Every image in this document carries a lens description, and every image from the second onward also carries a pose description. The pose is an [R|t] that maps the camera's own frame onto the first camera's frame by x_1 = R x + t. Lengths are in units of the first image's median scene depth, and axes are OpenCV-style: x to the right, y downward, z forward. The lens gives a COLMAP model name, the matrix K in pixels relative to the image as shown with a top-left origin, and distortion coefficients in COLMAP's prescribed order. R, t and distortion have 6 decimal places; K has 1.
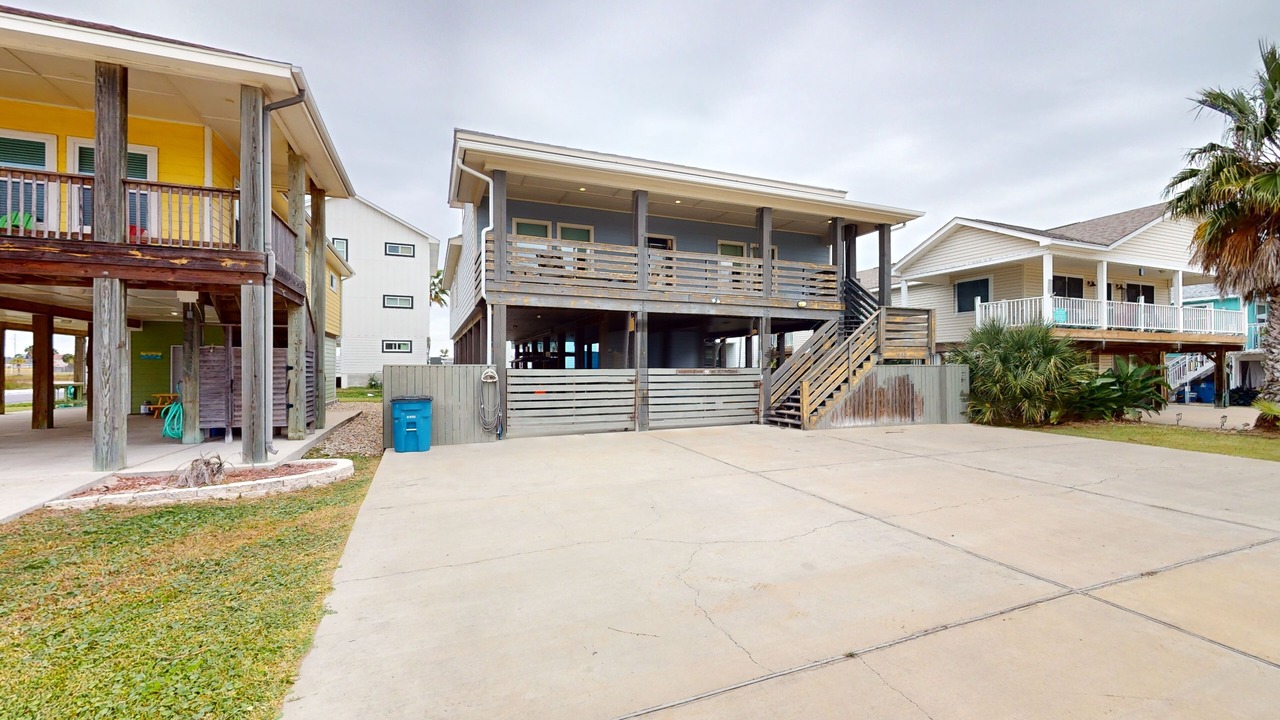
lens RADIAL K [[527.8, 0, 641.1], [0, 527.8, 368.1], [0, 0, 1]] dist [-0.001348, -0.000123]
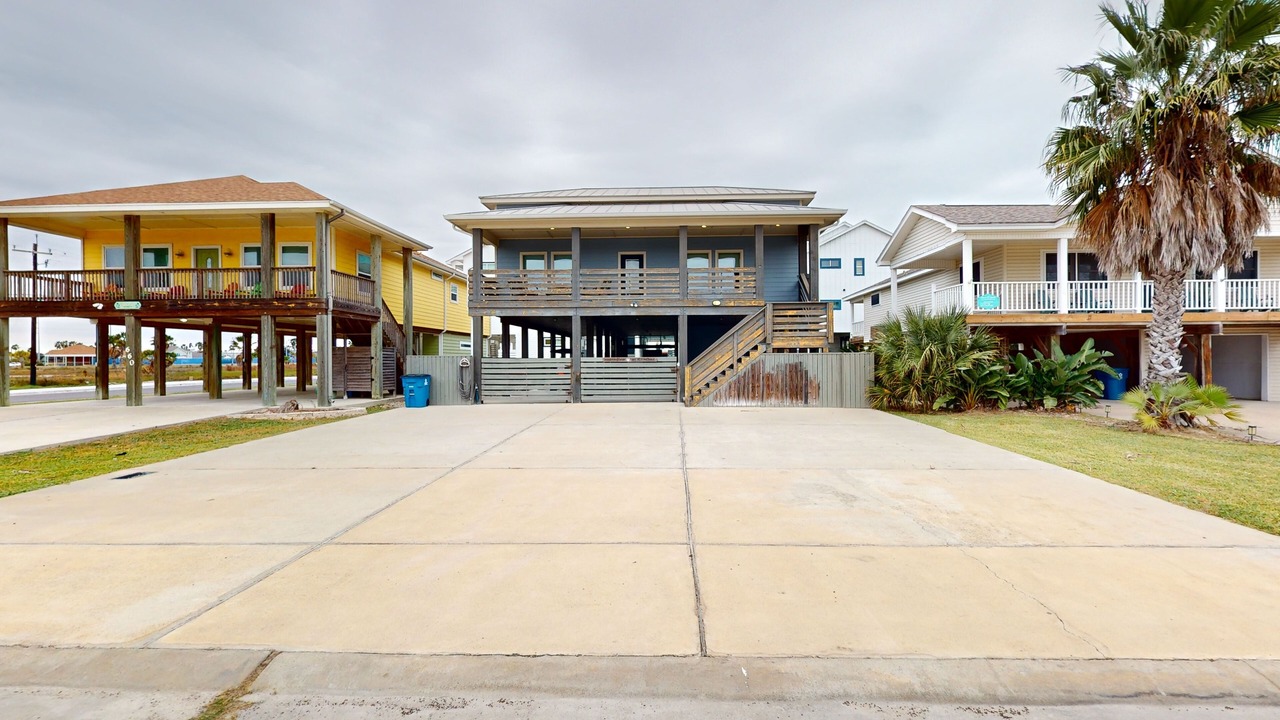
lens RADIAL K [[527.8, 0, 649.0], [0, 527.8, 353.9], [0, 0, 1]] dist [-0.001348, -0.000123]
pose [[0.908100, -0.006709, -0.418700, 0.709289], [0.002575, 0.999942, -0.010436, 0.006152], [0.418746, 0.008399, 0.908065, -0.155679]]
